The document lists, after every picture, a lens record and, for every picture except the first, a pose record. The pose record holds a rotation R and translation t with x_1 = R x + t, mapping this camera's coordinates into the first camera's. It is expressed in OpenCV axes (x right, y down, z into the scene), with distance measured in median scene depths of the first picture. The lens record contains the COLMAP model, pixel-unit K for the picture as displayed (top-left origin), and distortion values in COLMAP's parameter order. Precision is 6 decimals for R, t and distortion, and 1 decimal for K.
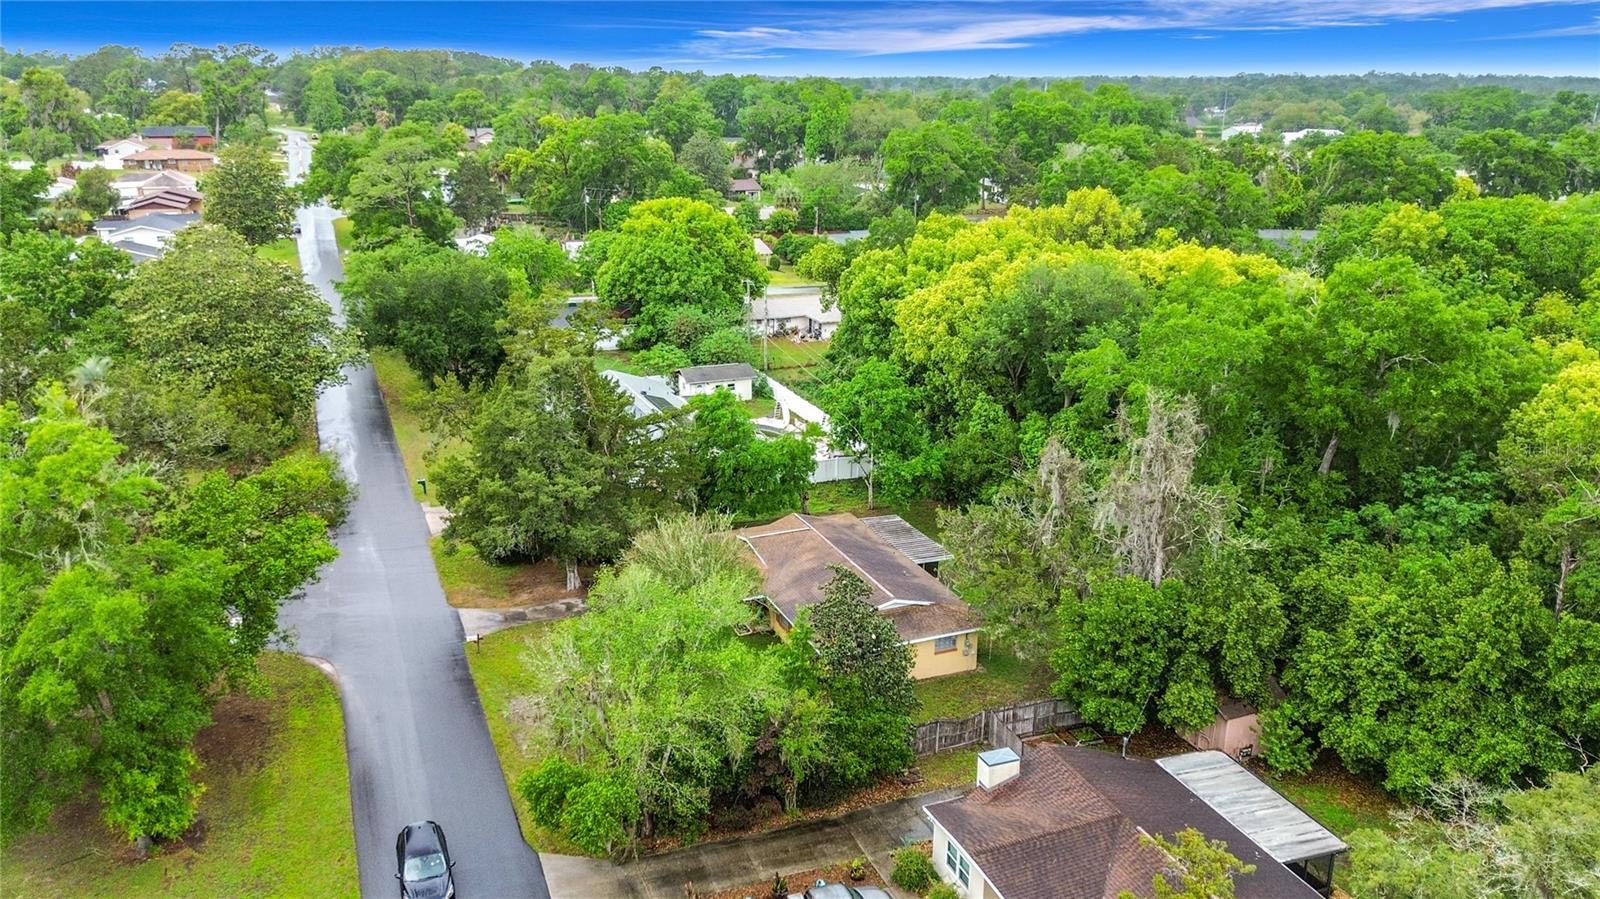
lens RADIAL K [[1148.2, 0, 800.0], [0, 1148.2, 449.5], [0, 0, 1]] dist [0.054920, -0.067391]
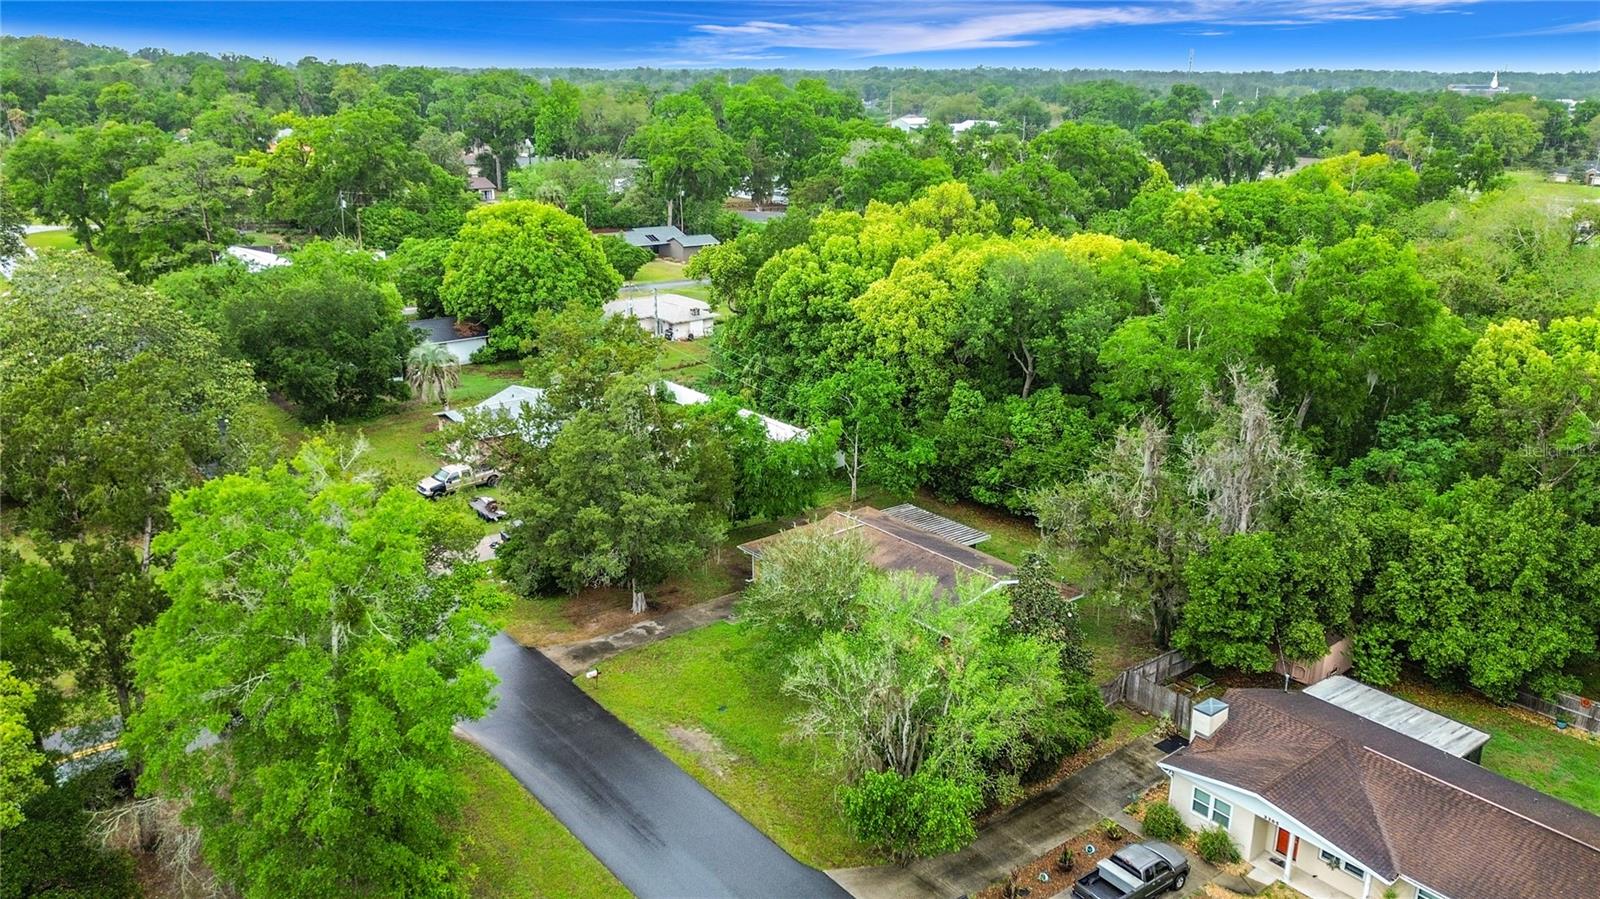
lens RADIAL K [[1148.2, 0, 800.0], [0, 1148.2, 449.5], [0, 0, 1]] dist [0.054920, -0.067391]
pose [[0.957650, -0.087731, 0.274243, -0.225631], [0.085915, 0.996128, 0.018650, -0.015128], [-0.274817, 0.005702, 0.961480, 0.021220]]
